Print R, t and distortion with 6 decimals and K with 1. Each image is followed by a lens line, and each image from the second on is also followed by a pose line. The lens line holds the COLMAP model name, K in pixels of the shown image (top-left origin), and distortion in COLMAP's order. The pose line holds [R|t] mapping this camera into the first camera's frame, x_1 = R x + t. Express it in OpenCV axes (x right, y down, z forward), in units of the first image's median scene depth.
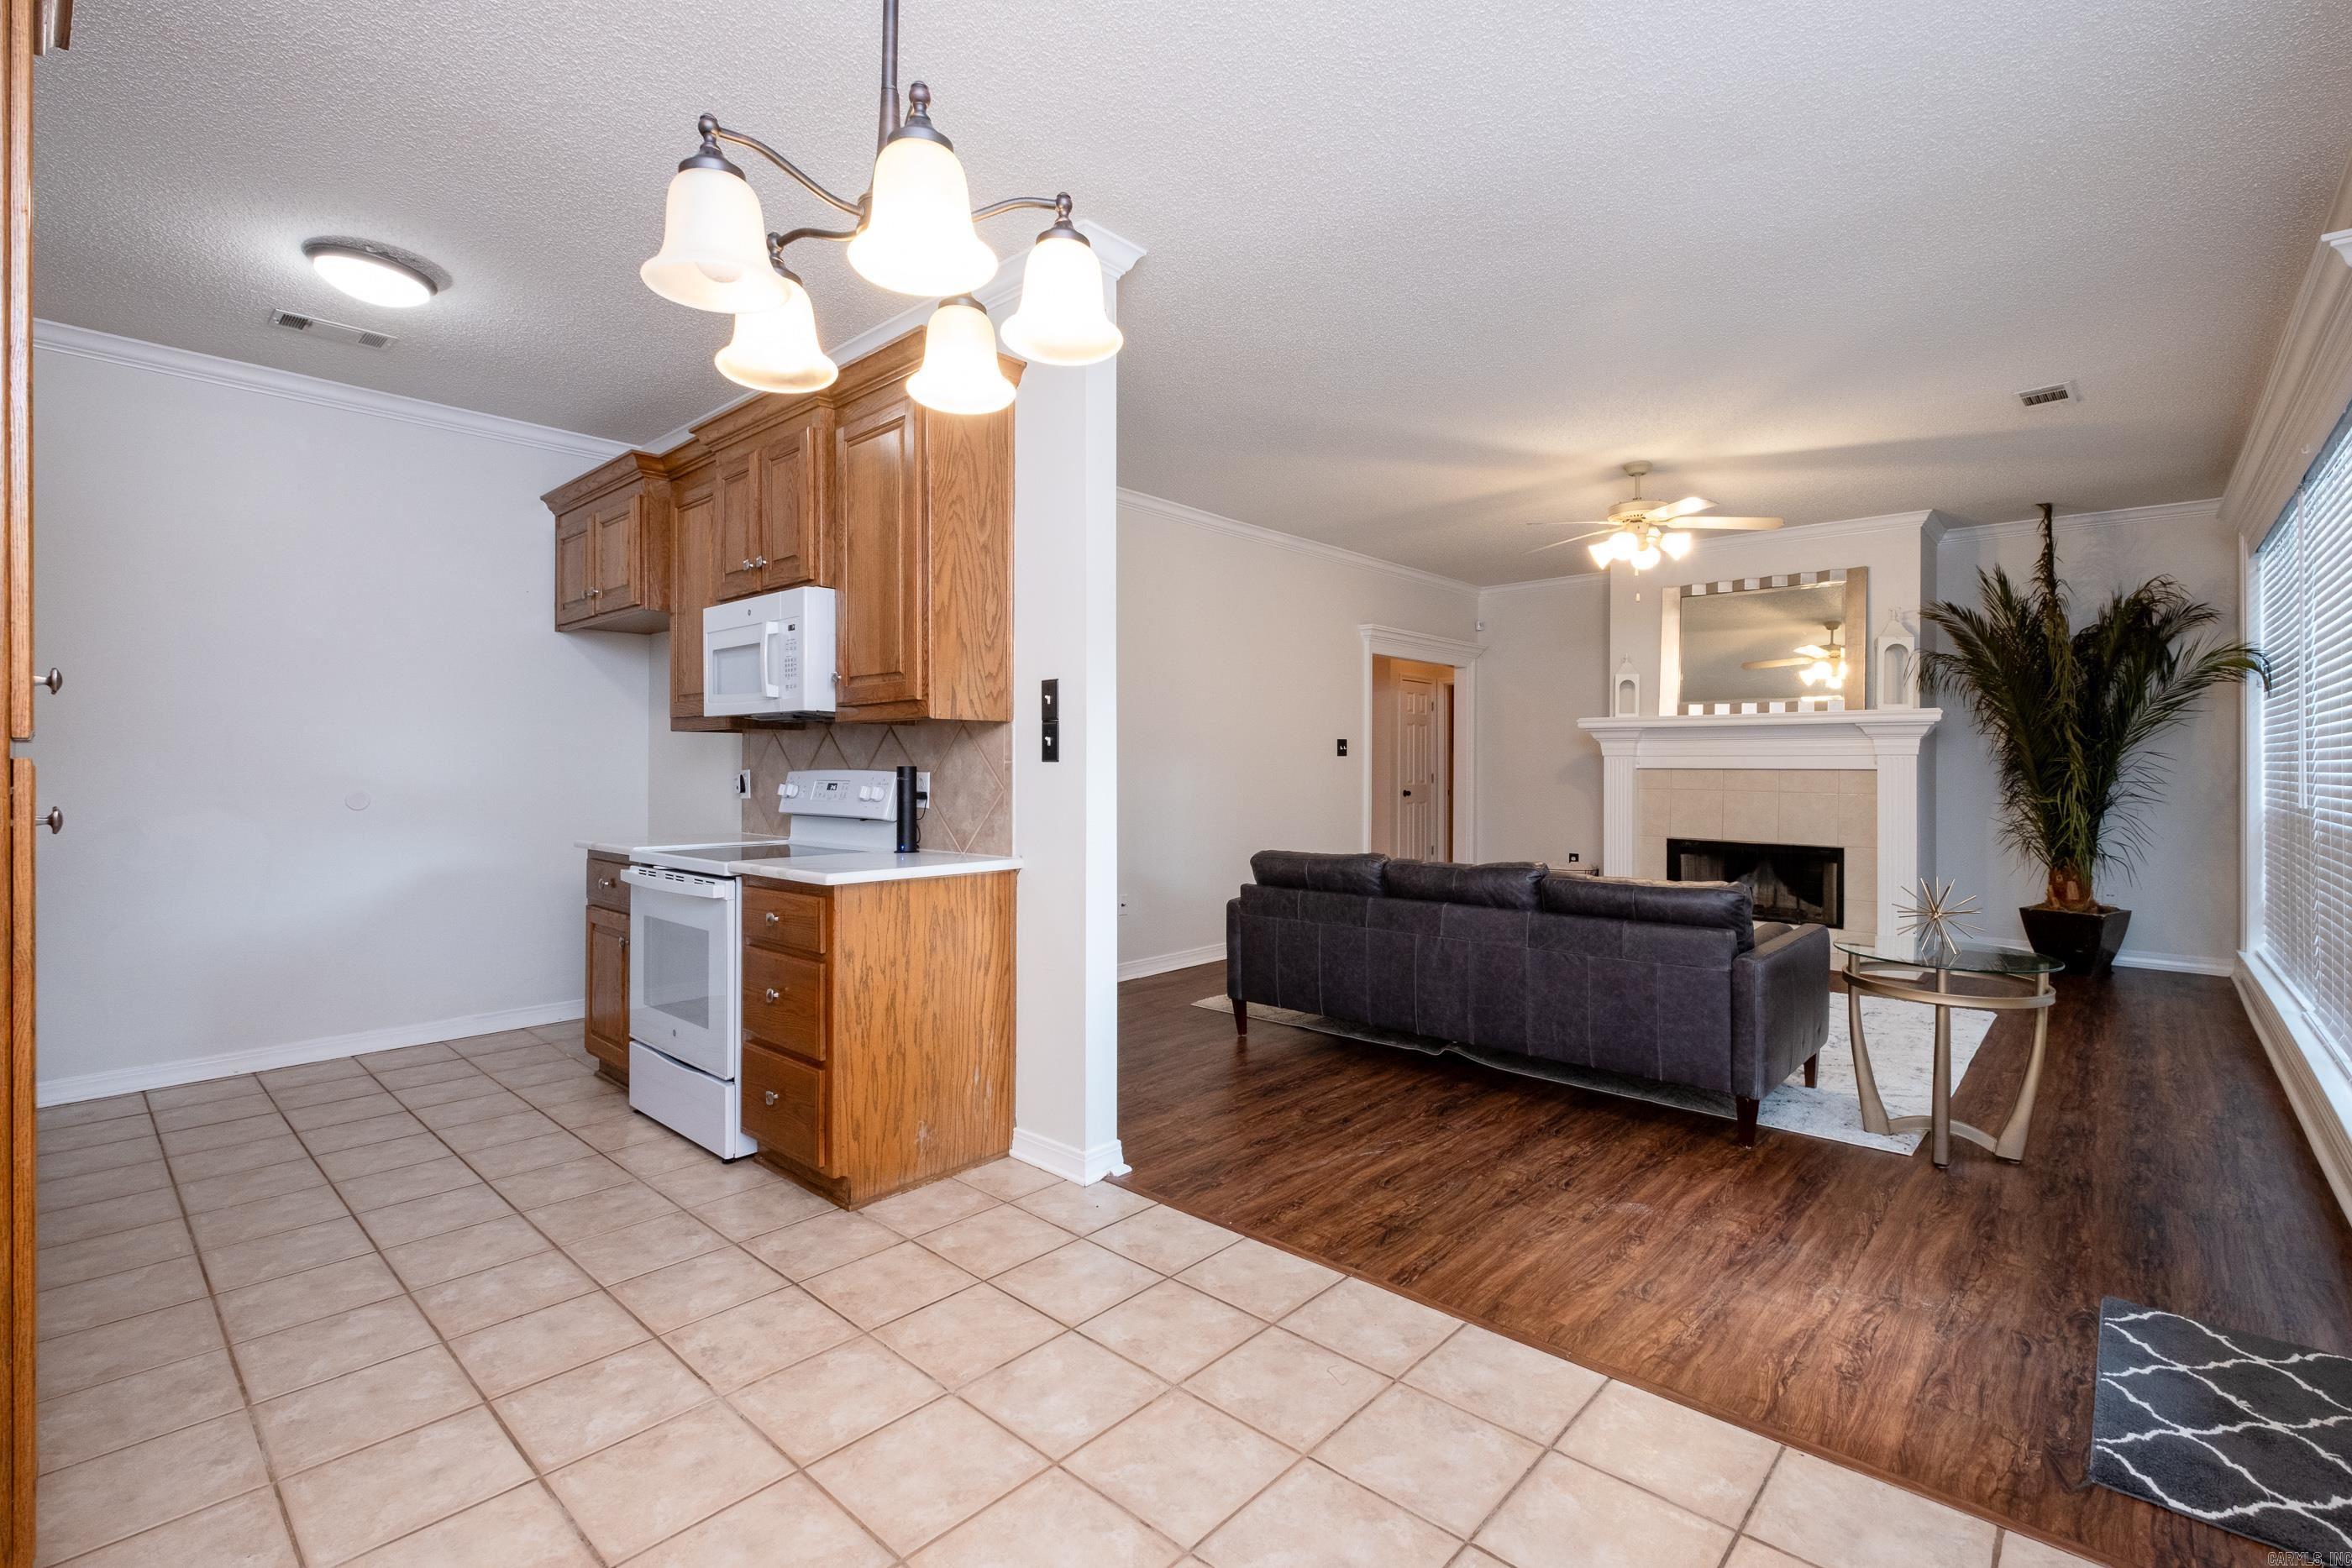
lens RADIAL K [[1042.4, 0, 1181.8], [0, 1042.4, 761.0], [0, 0, 1]] dist [-0.000732, -0.000016]
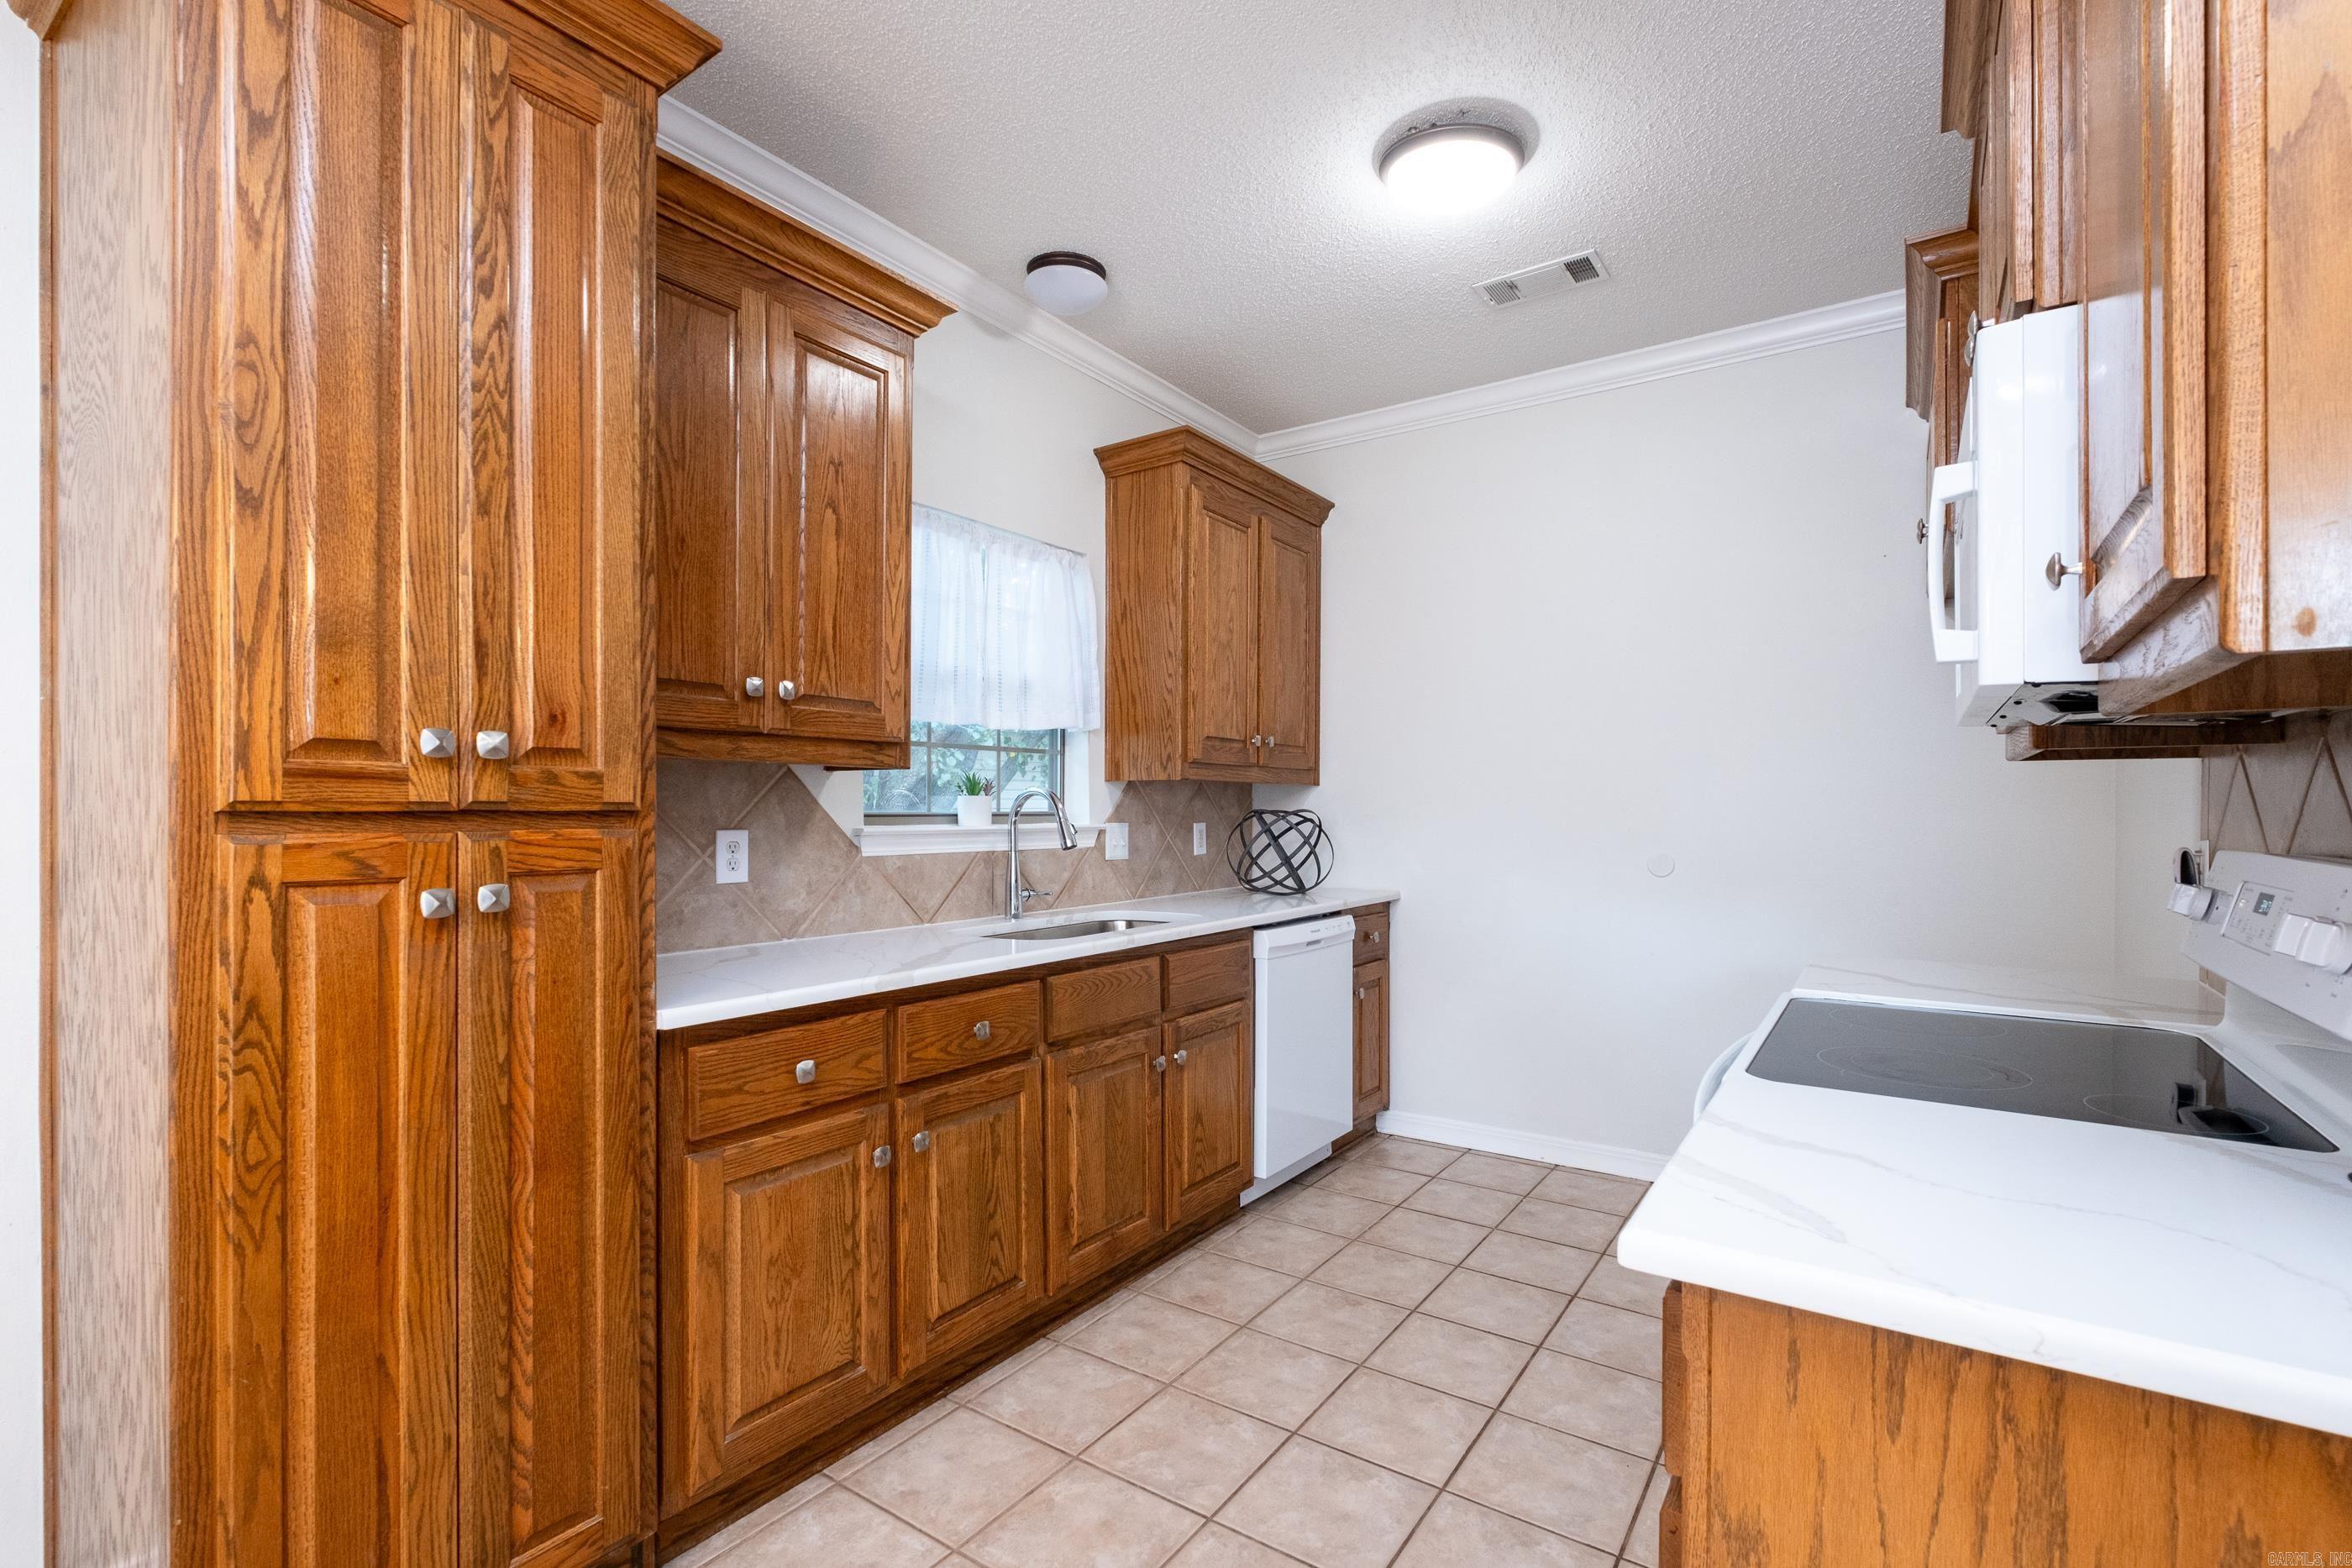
lens RADIAL K [[1054.9, 0, 1198.2], [0, 1054.9, 807.4], [0, 0, 1]] dist [-0.002263, -0.001194]
pose [[0.144051, -0.001112, -0.989570, -0.028254], [0.003538, 0.999994, -0.000608, -0.005157], [0.989564, -0.003413, 0.144054, 0.386348]]
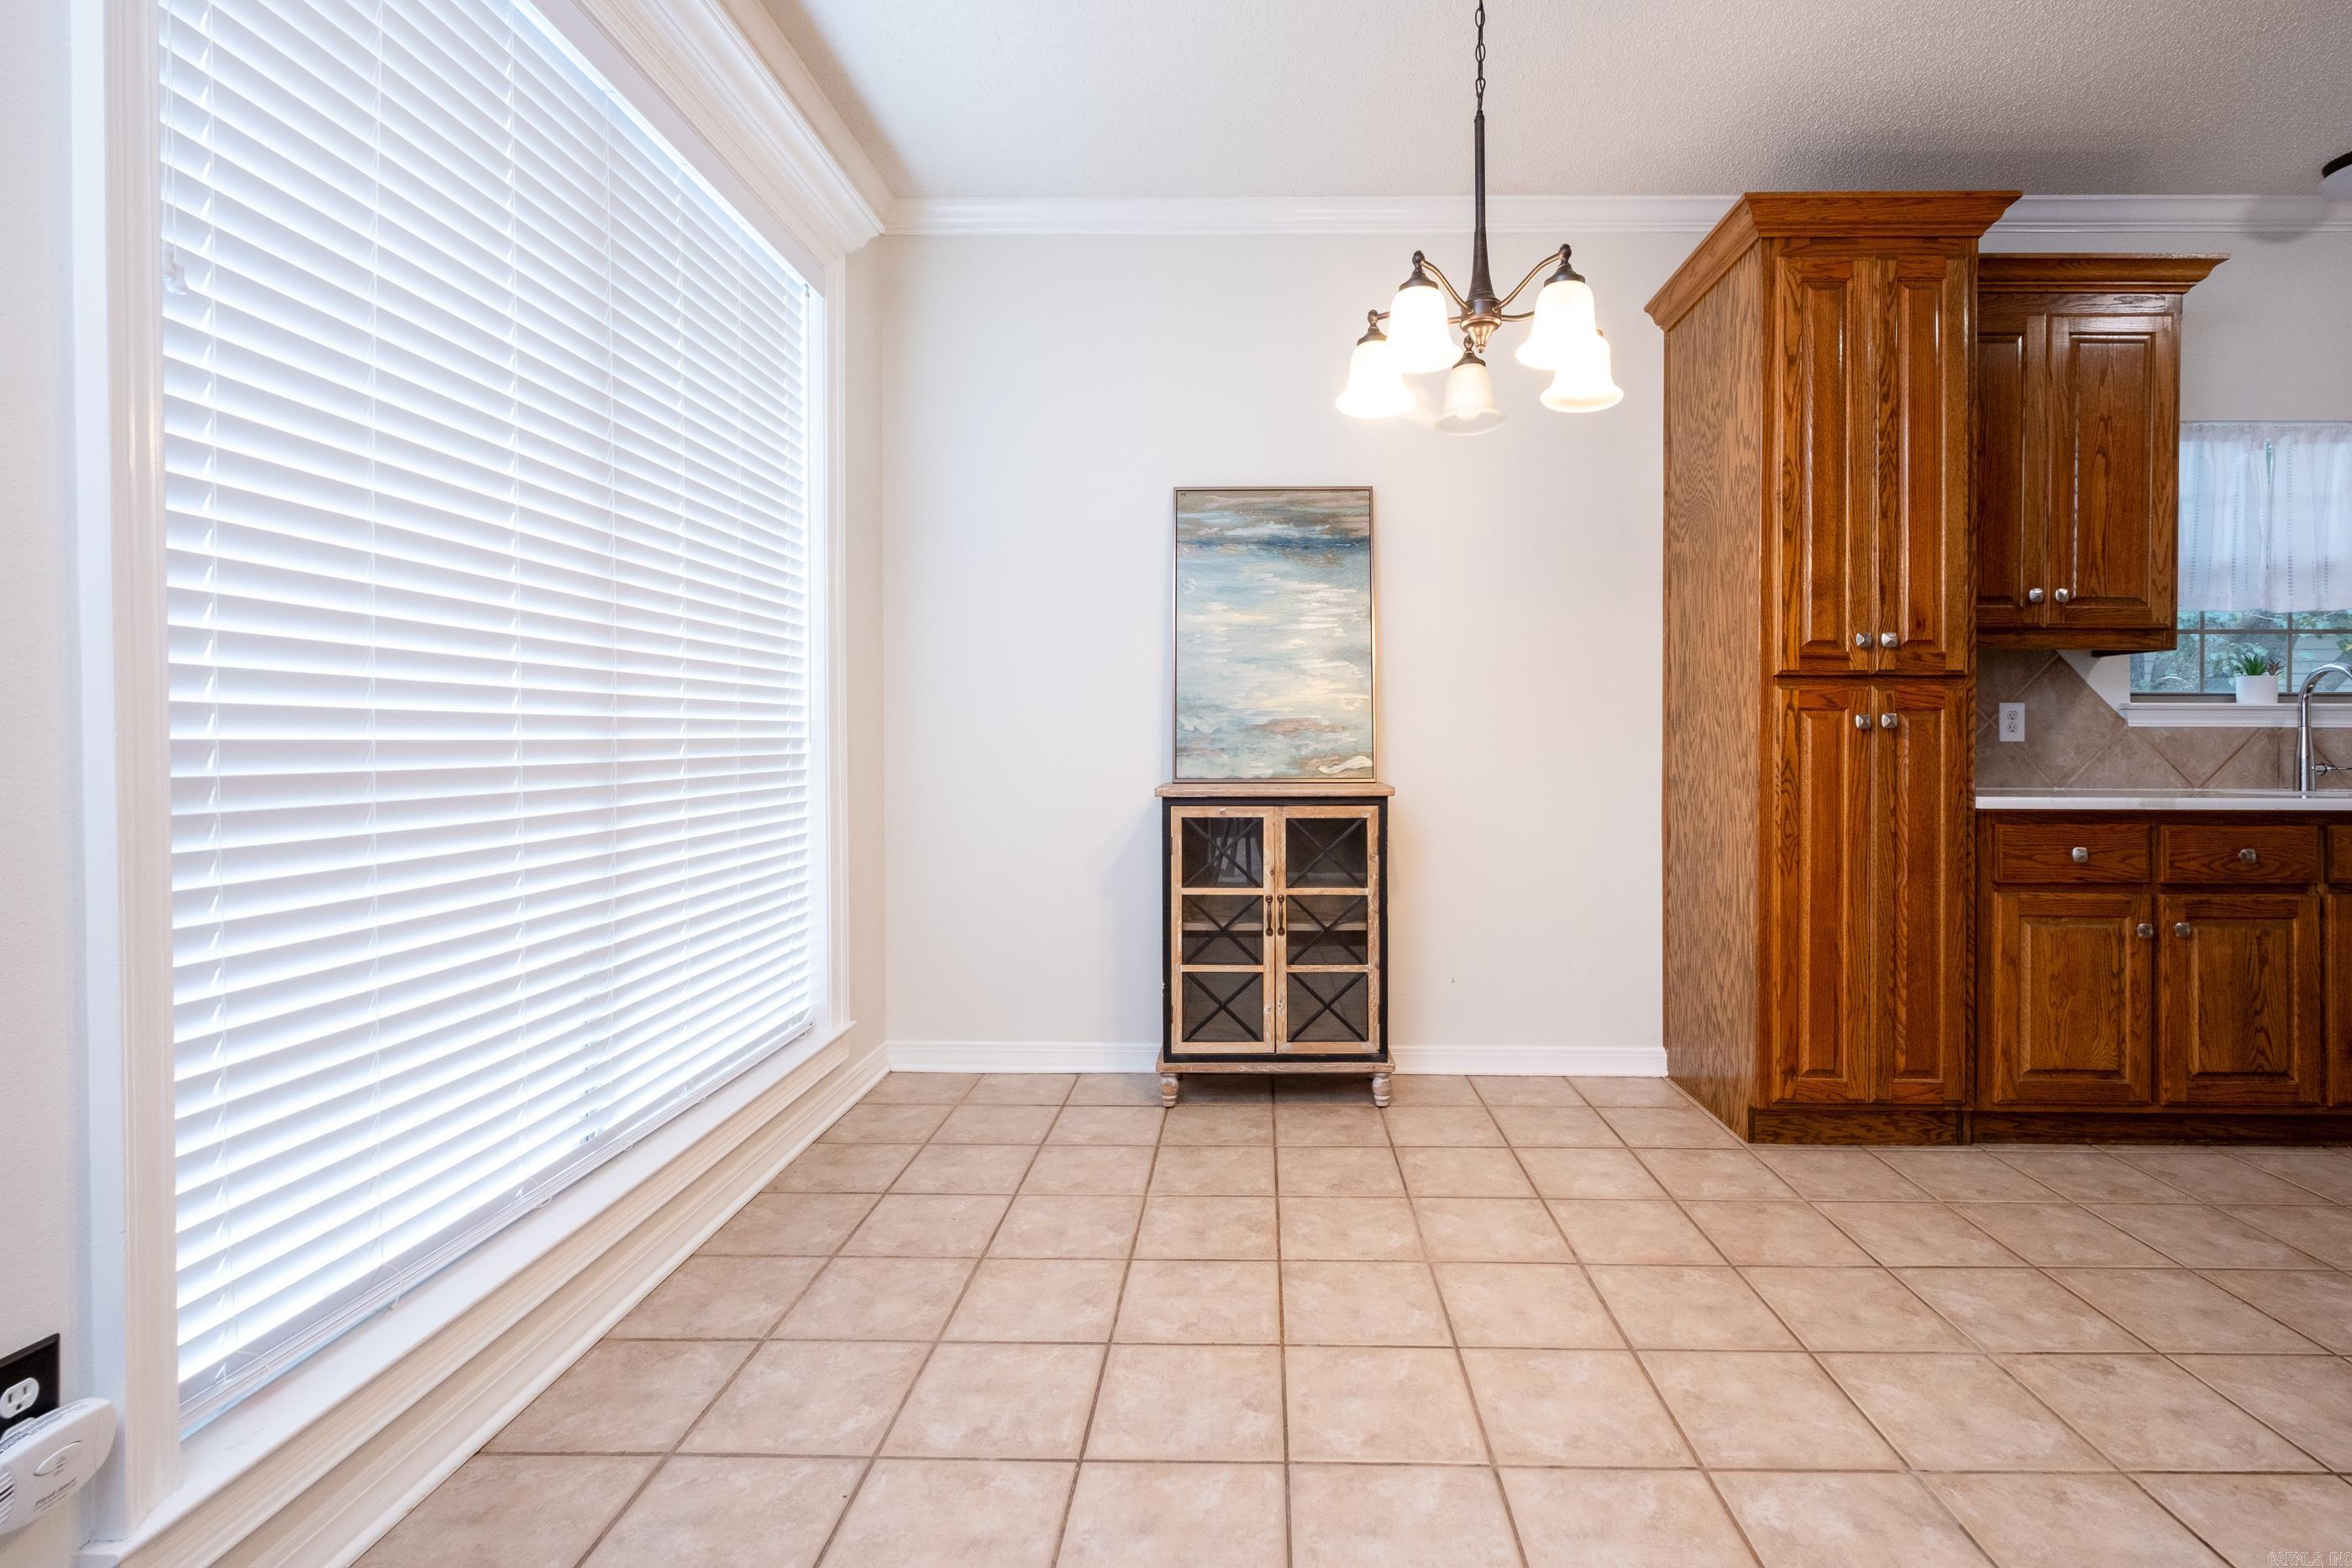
lens RADIAL K [[1080.6, 0, 1245.8], [0, 1080.6, 745.5], [0, 0, 1]] dist [0.003165, -0.005015]
pose [[-0.749950, 0.001350, -0.661493, 0.224726], [0.000197, 0.999998, 0.001817, 0.024372], [0.661495, 0.001232, -0.749949, 0.427508]]
